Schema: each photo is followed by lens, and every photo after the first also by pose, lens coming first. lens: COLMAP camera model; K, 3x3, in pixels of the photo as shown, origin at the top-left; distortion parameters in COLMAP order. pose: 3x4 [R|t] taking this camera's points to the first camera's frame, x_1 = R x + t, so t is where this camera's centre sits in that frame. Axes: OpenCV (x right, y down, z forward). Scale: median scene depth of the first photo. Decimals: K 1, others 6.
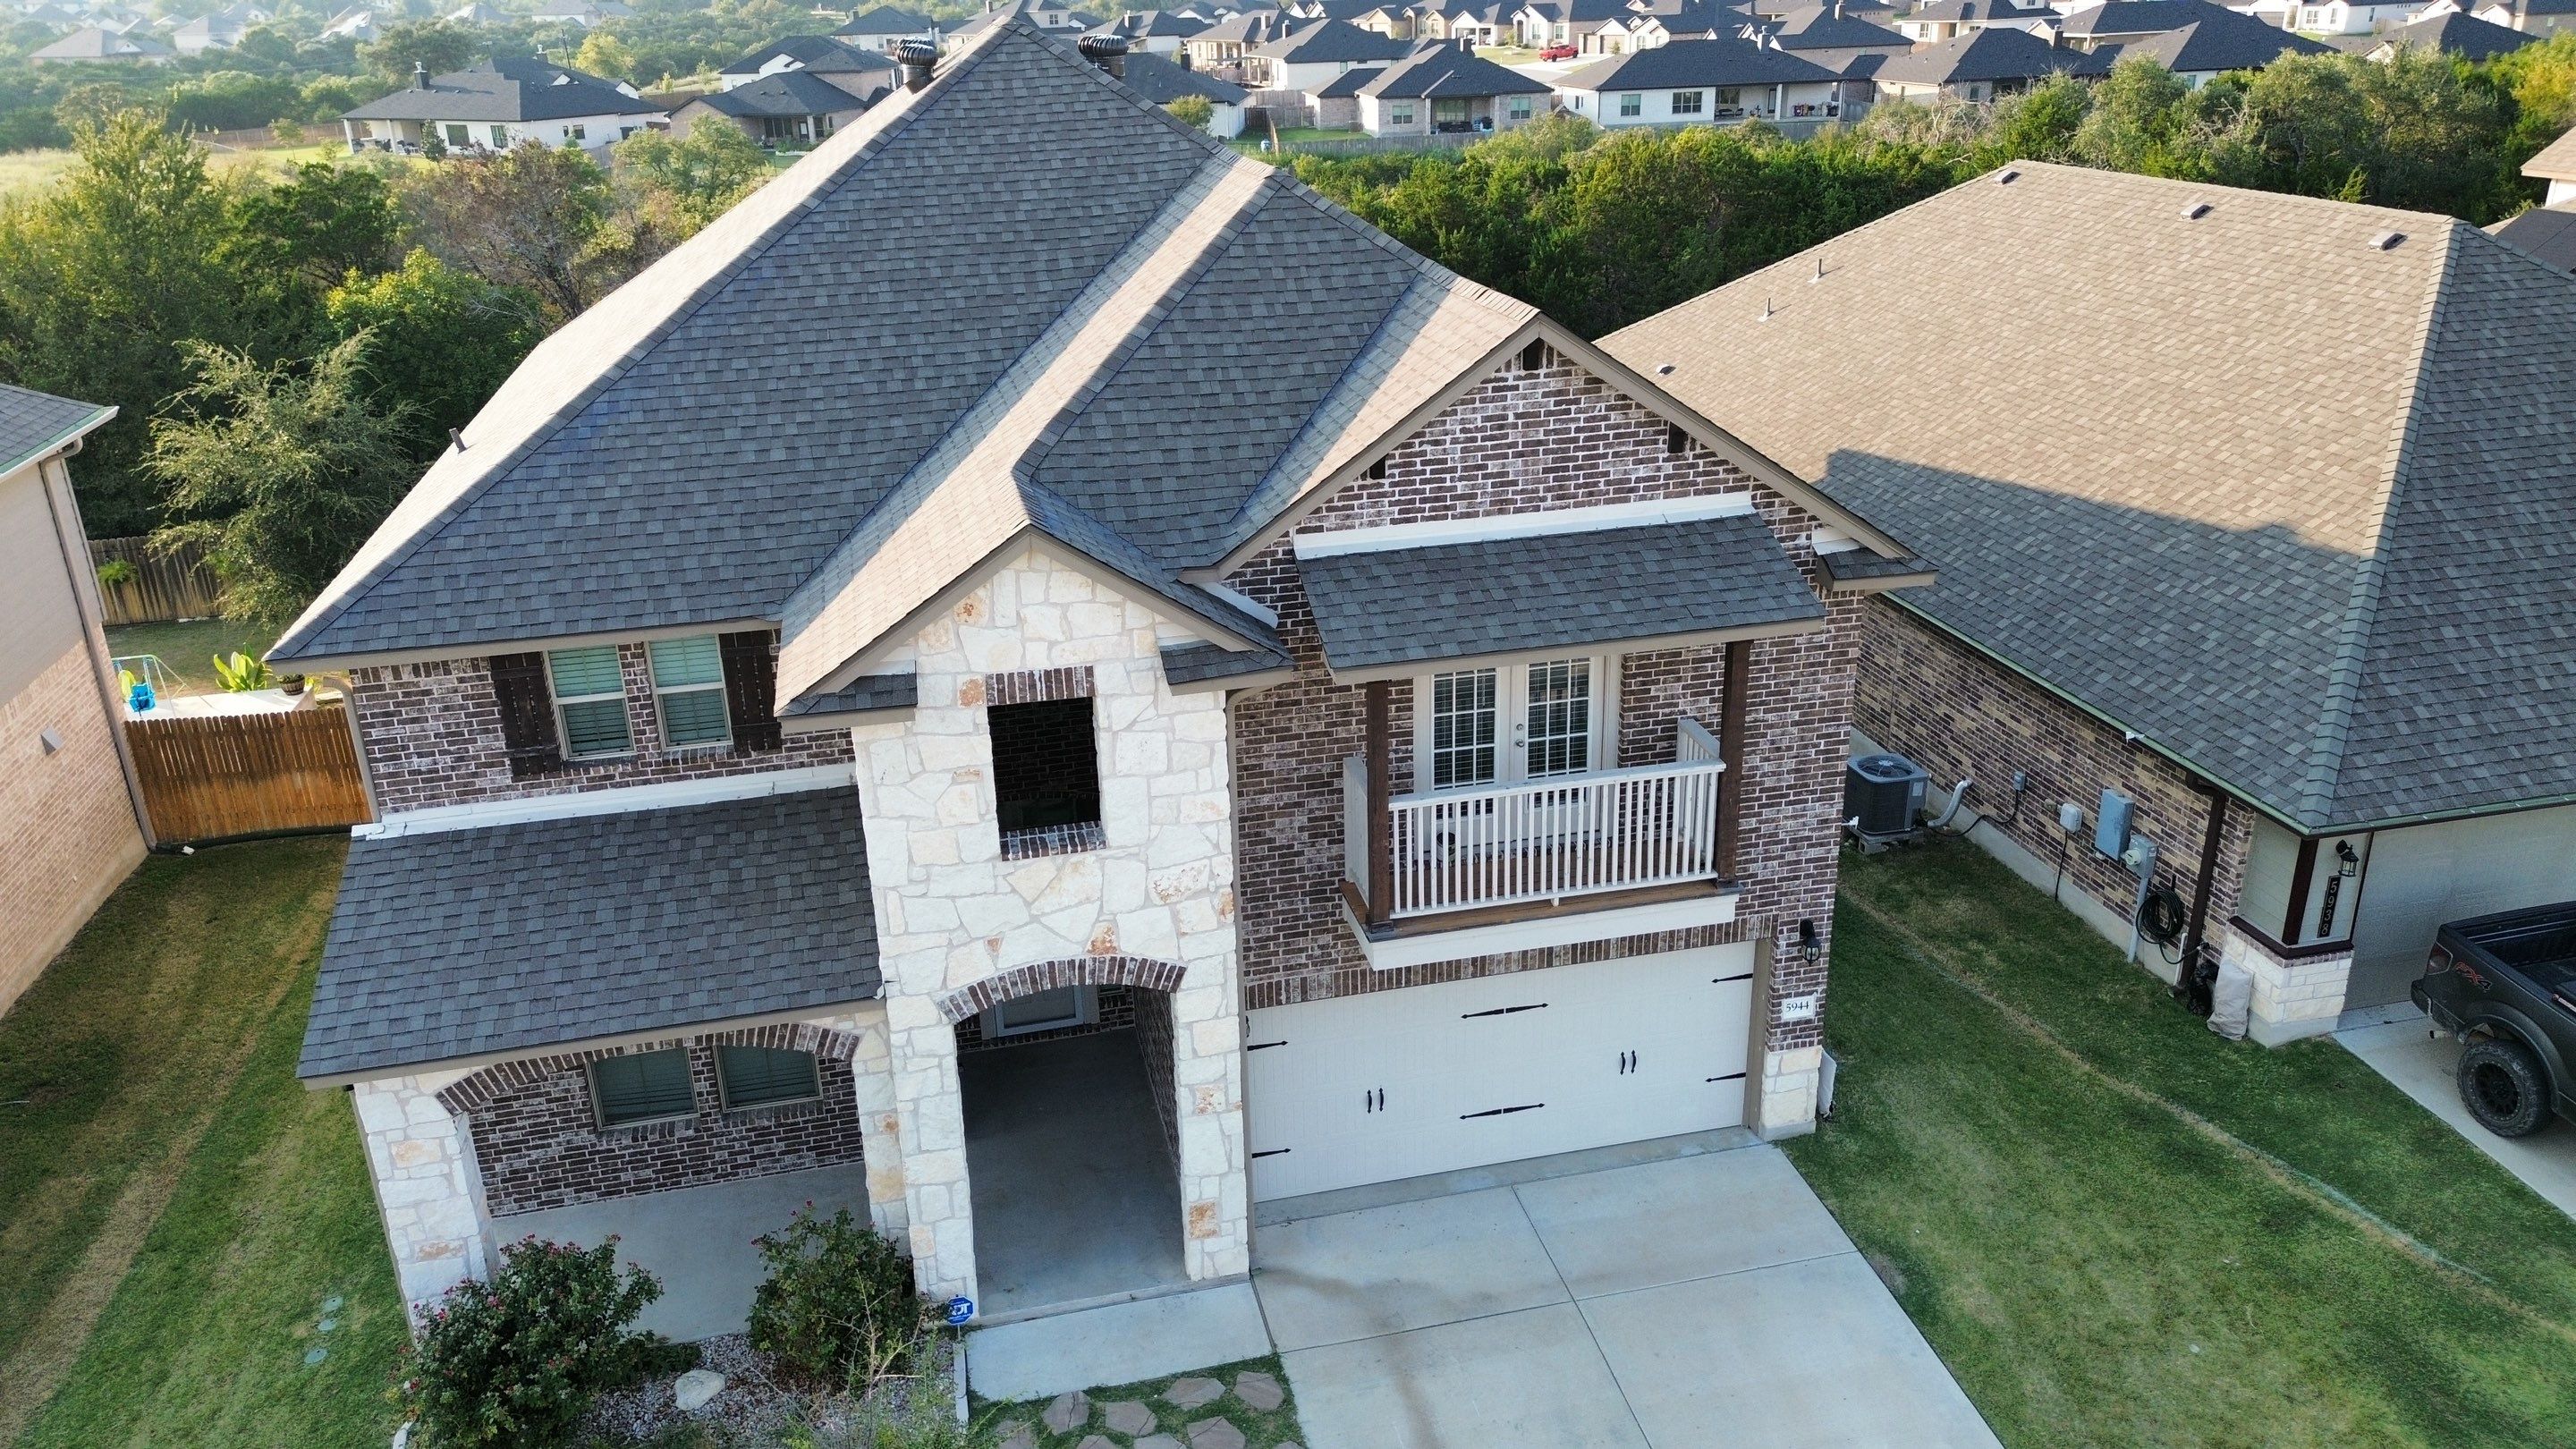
lens RADIAL K [[1820.6, 0, 1293.3], [0, 1820.6, 716.5], [0, 0, 1]] dist [0.079653, -0.083815]
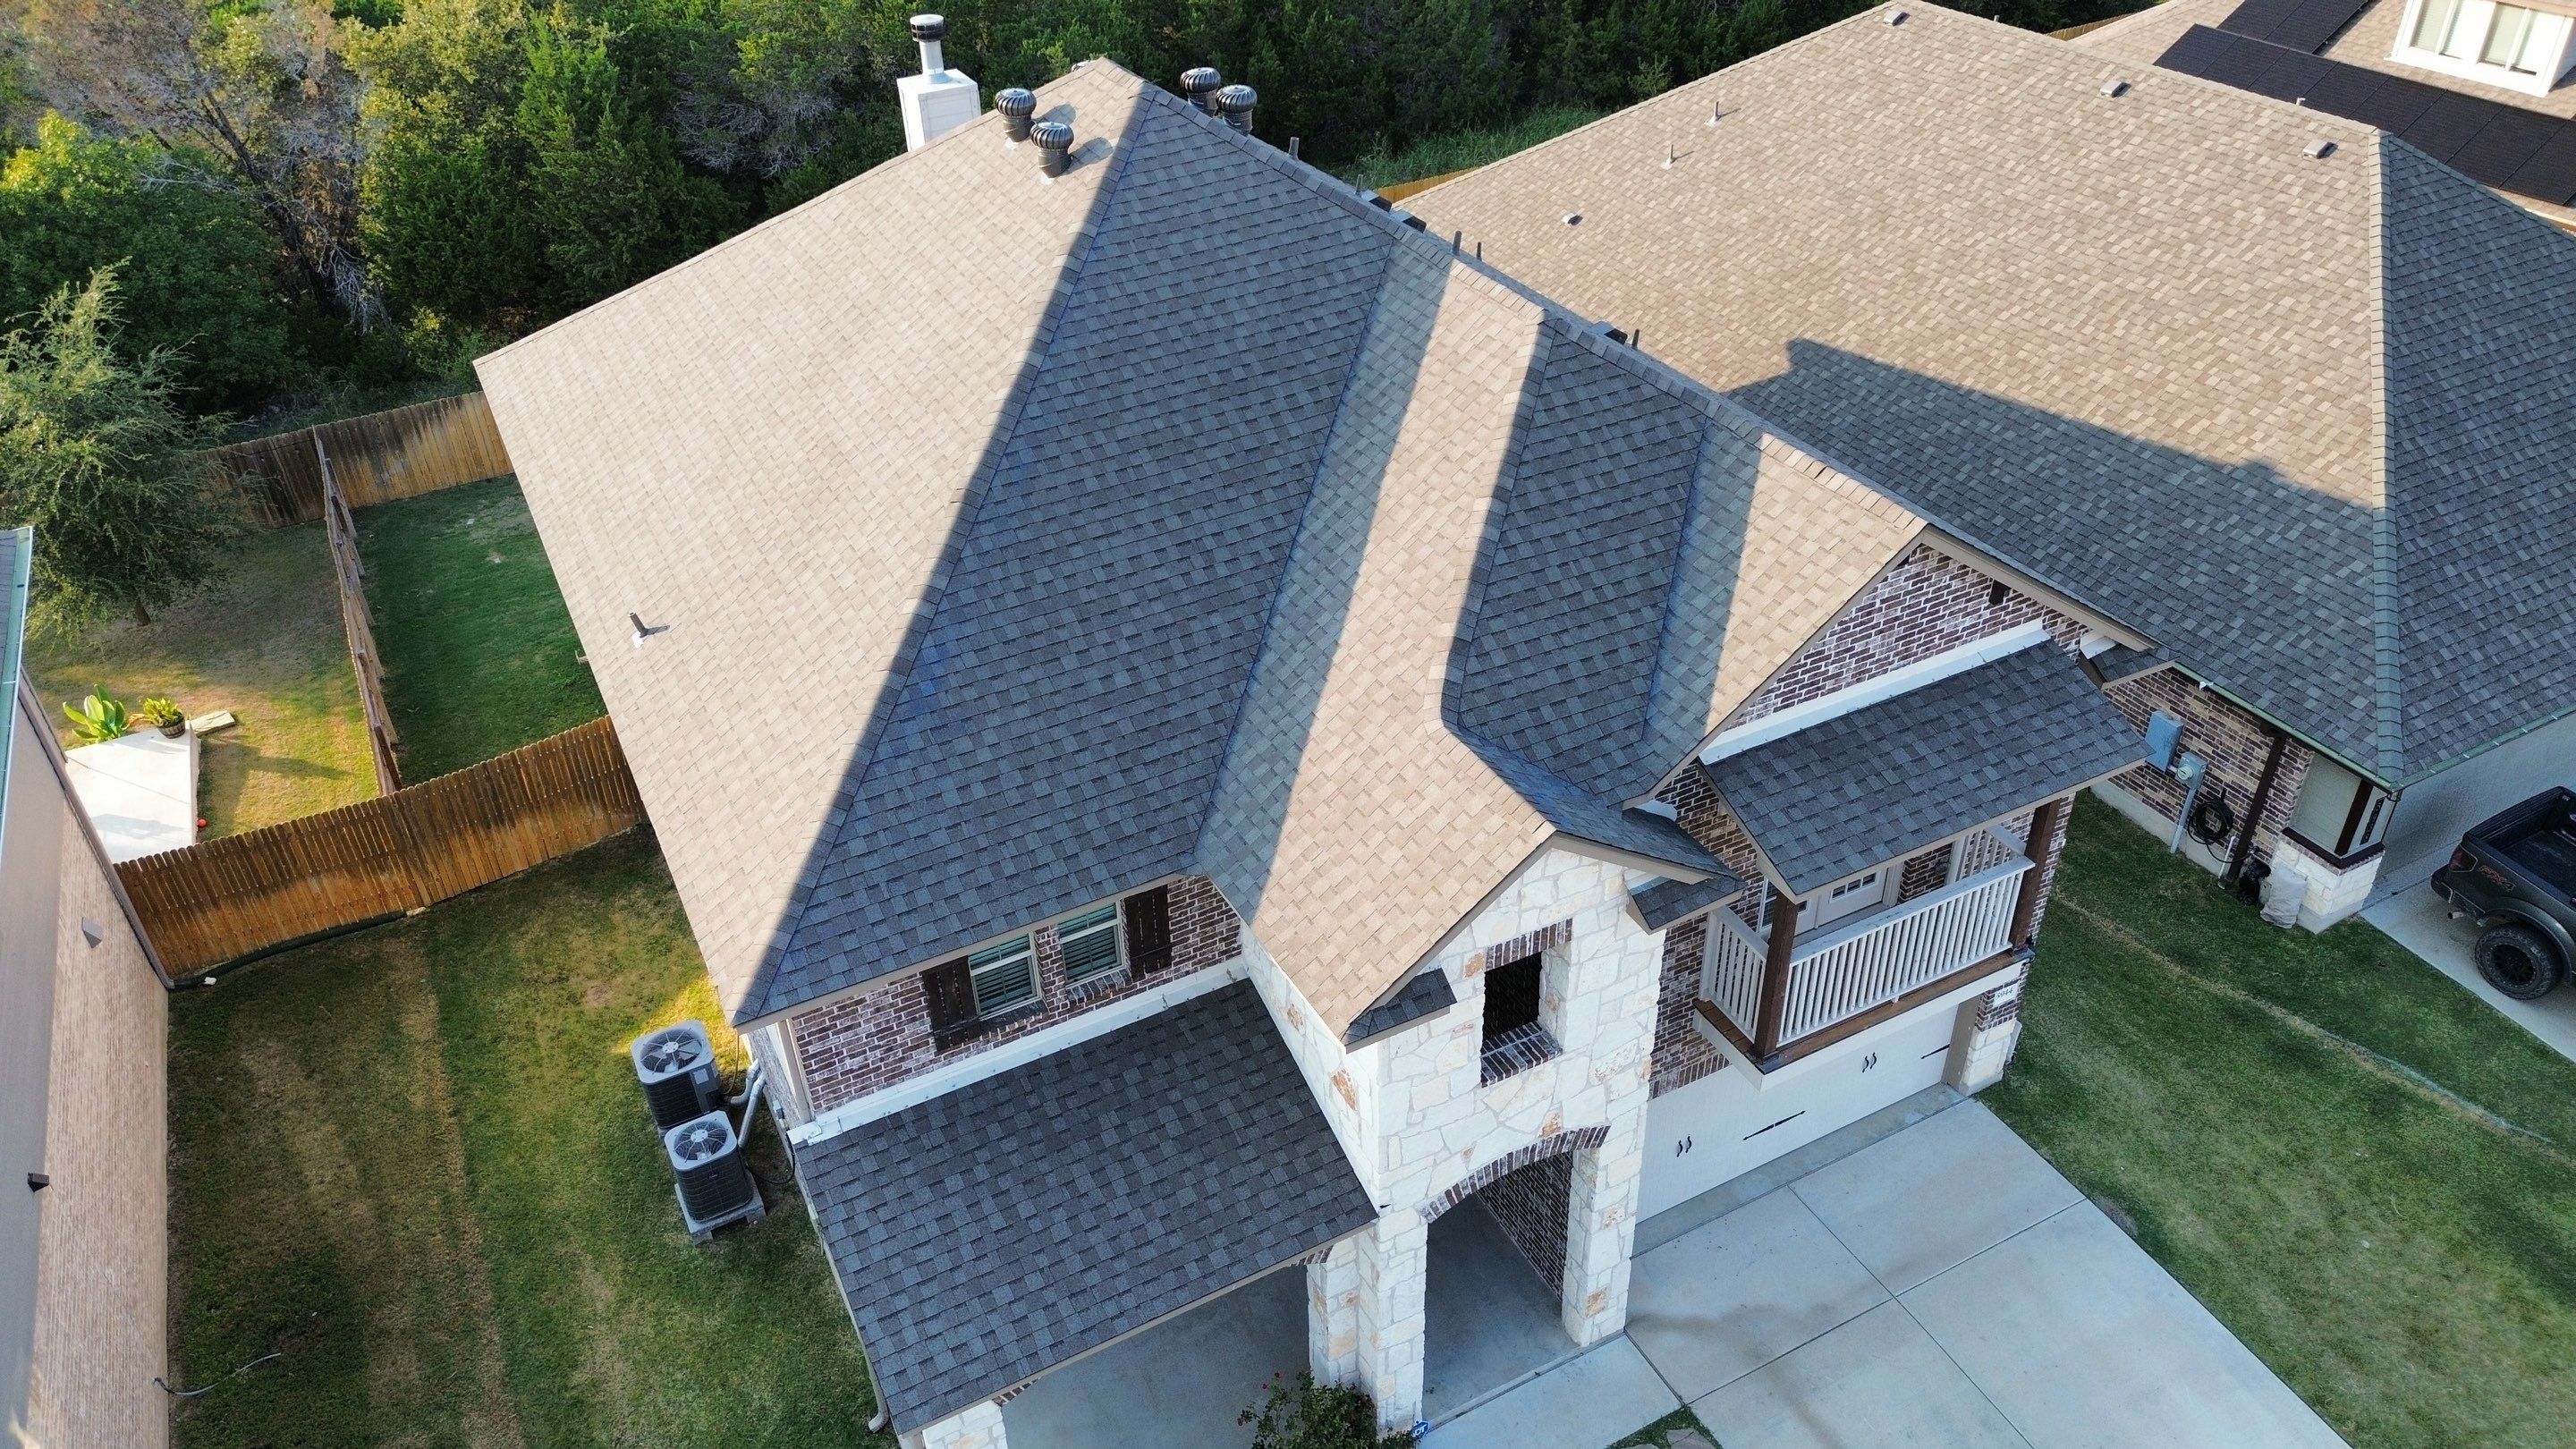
lens RADIAL K [[1820.6, 0, 1293.3], [0, 1820.6, 716.5], [0, 0, 1]] dist [0.079653, -0.083815]
pose [[0.967062, -0.145490, 0.208862, -0.360709], [0.097596, 0.969773, 0.223643, -0.301830], [-0.235086, -0.195892, 0.952030, 0.033463]]
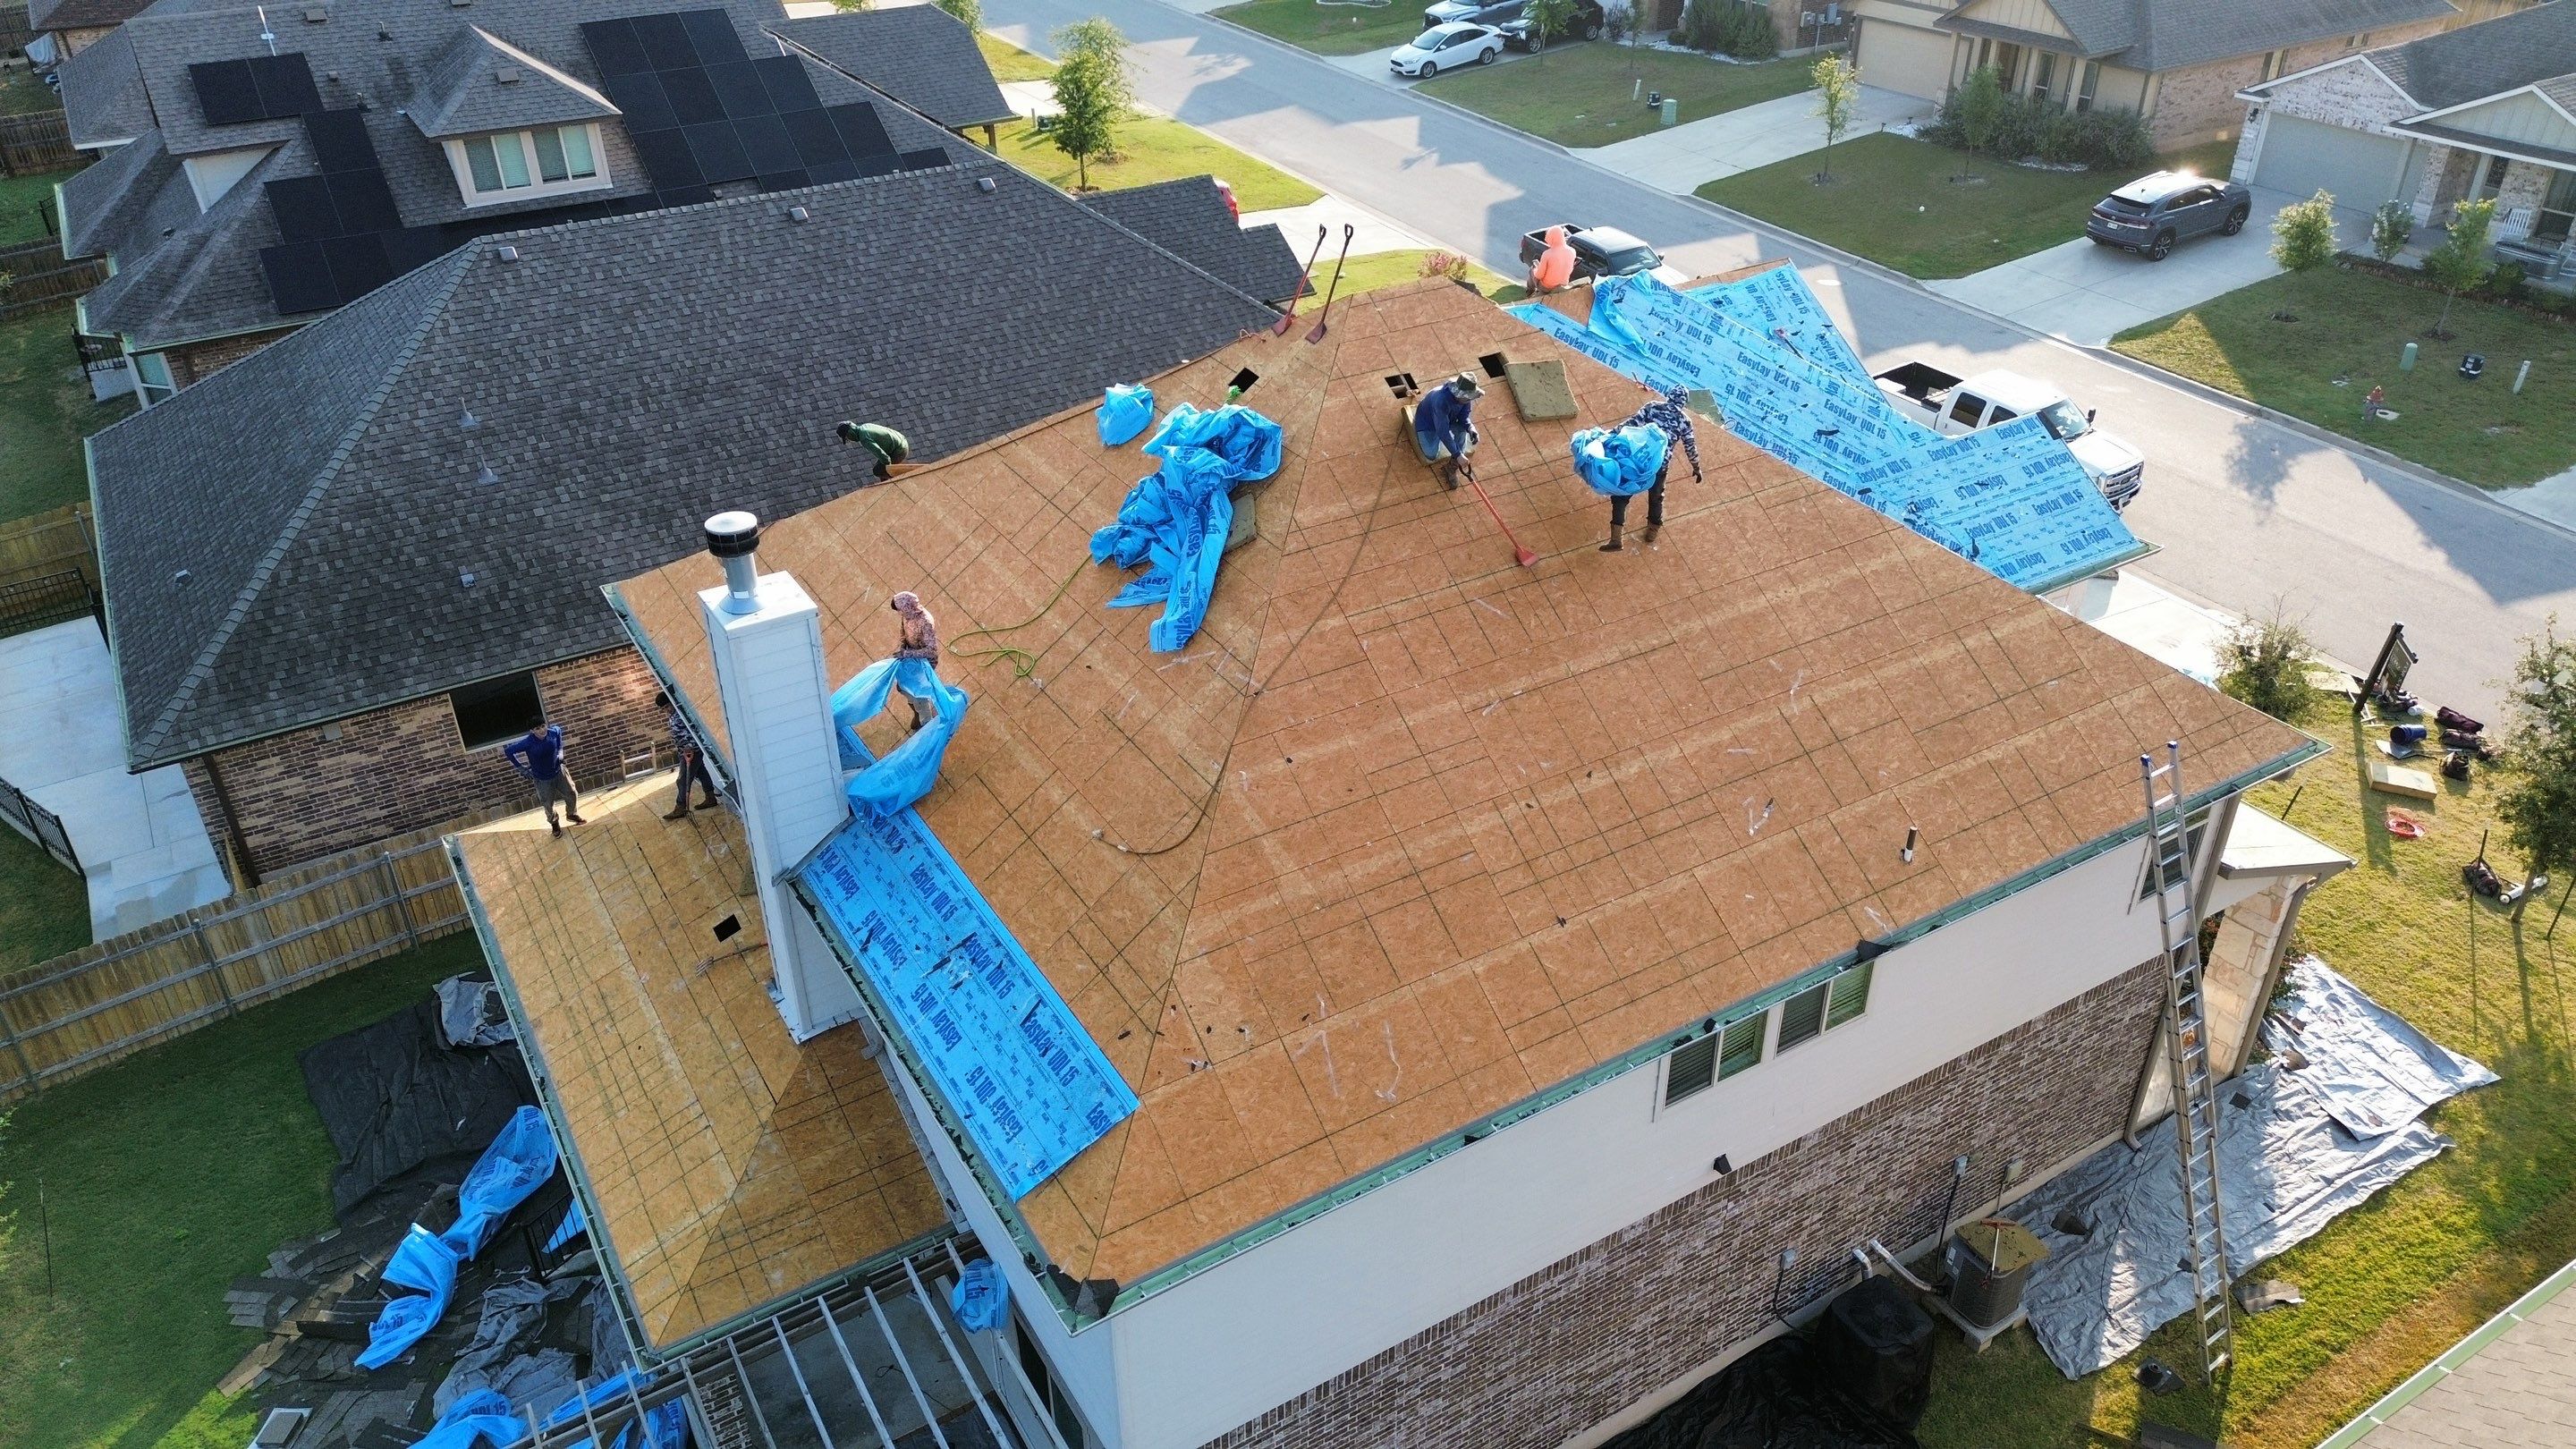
lens RADIAL K [[1826.9, 0, 1288.0], [0, 1826.9, 724.5], [0, 0, 1]] dist [0.046969, -0.043035]
pose [[-0.311928, -0.470895, 0.825202, -1.144399], [0.368337, 0.740678, 0.561894, -0.862103], [-0.875802, 0.479223, -0.057590, 1.387990]]
